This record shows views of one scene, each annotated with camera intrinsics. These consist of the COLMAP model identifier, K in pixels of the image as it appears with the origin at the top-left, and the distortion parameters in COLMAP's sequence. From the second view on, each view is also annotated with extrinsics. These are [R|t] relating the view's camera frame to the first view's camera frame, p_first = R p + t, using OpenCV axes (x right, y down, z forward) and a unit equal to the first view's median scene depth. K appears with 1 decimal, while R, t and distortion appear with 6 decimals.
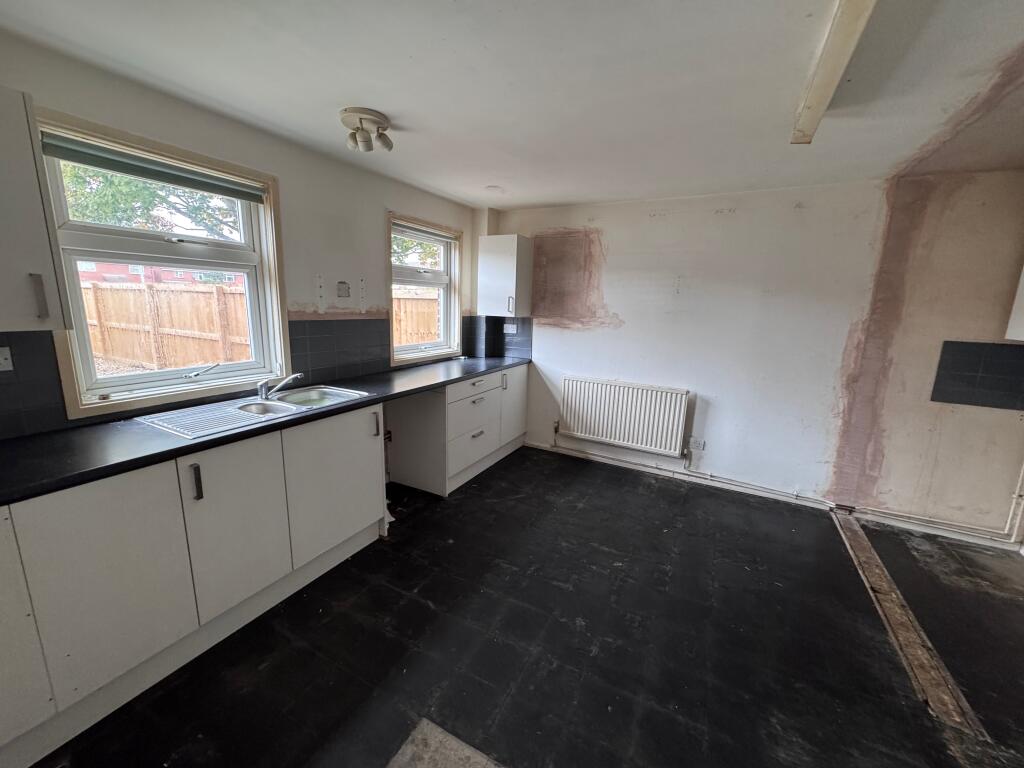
lens RADIAL K [[406.9, 0, 512.0], [0, 406.9, 384.0], [0, 0, 1]] dist [-0.003101, 0.000237]
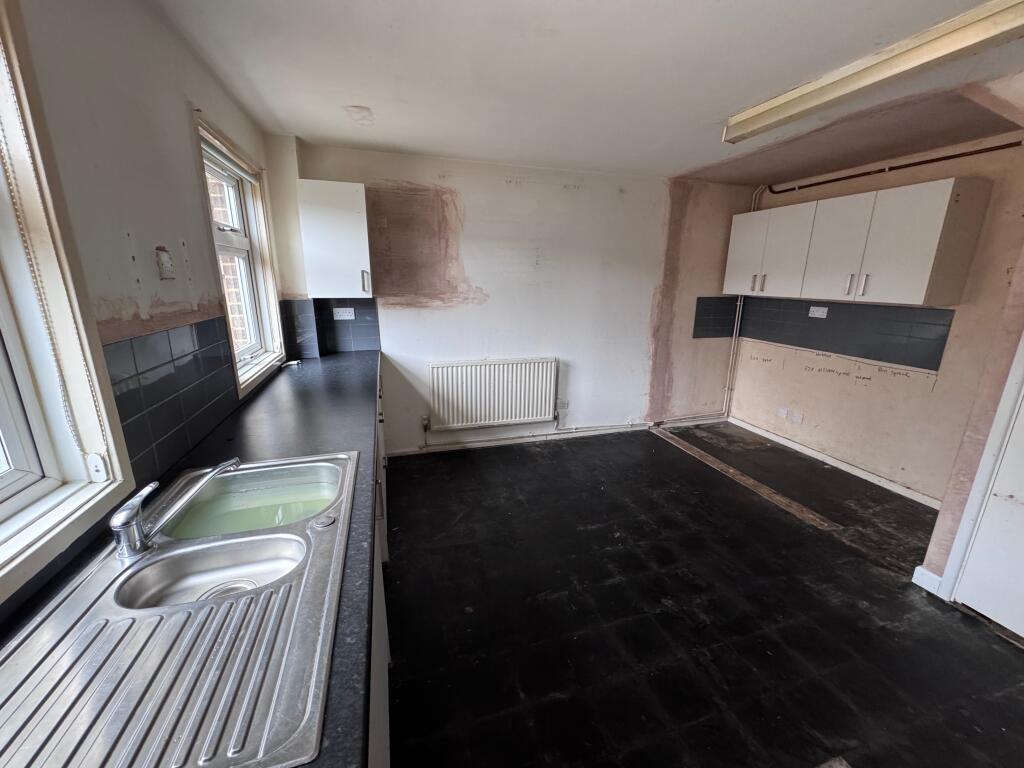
lens RADIAL K [[406.9, 0, 512.0], [0, 406.9, 384.0], [0, 0, 1]] dist [-0.003101, 0.000237]
pose [[0.708163, -0.204095, 0.675907, -0.365402], [0.151634, 0.978935, 0.136726, -0.075312], [-0.689574, 0.005666, 0.724193, 0.289916]]
